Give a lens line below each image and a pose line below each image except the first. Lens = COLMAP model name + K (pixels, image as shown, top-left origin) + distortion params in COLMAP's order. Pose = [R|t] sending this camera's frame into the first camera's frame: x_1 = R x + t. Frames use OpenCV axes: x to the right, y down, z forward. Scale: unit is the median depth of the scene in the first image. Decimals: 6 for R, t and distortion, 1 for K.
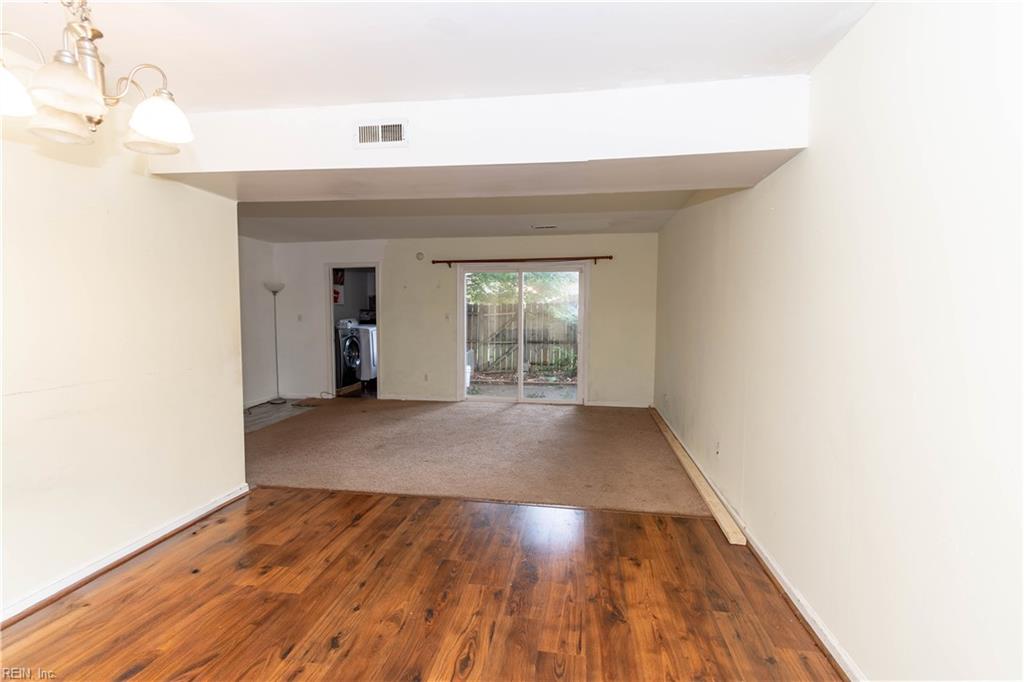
lens RADIAL K [[465.4, 0, 508.8], [0, 465.4, 343.2], [0, 0, 1]] dist [0.002009, 0.000639]
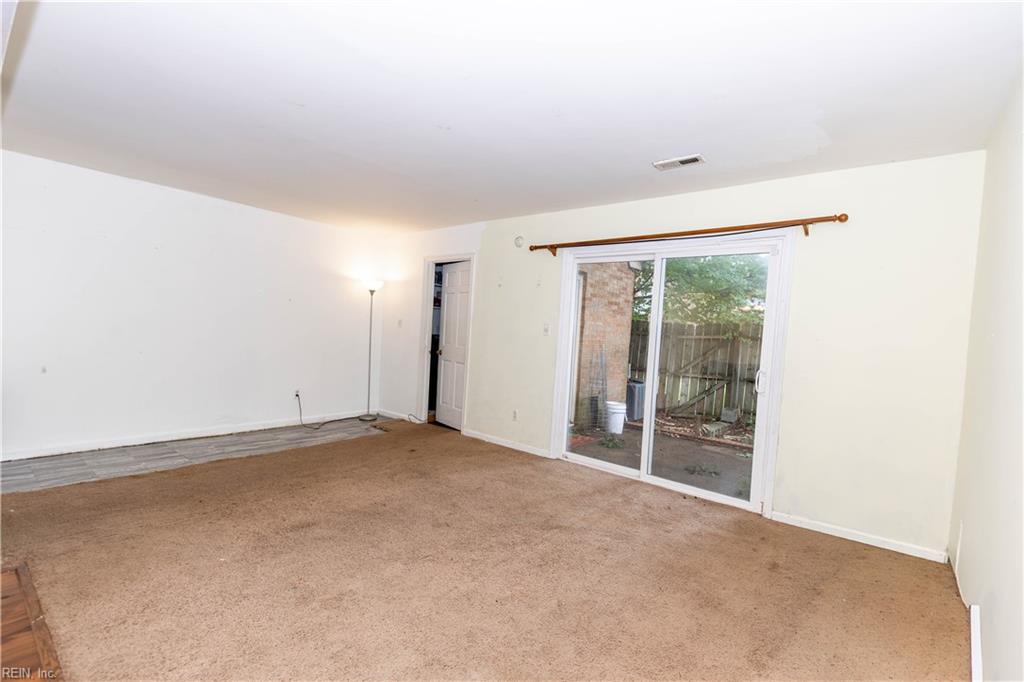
lens RADIAL K [[465.4, 0, 508.8], [0, 465.4, 343.2], [0, 0, 1]] dist [0.002009, 0.000639]
pose [[0.855747, 0.064312, -0.513383, 0.165531], [-0.088489, 0.995817, -0.022753, -0.016740], [0.509772, 0.064900, 0.857858, 0.398253]]
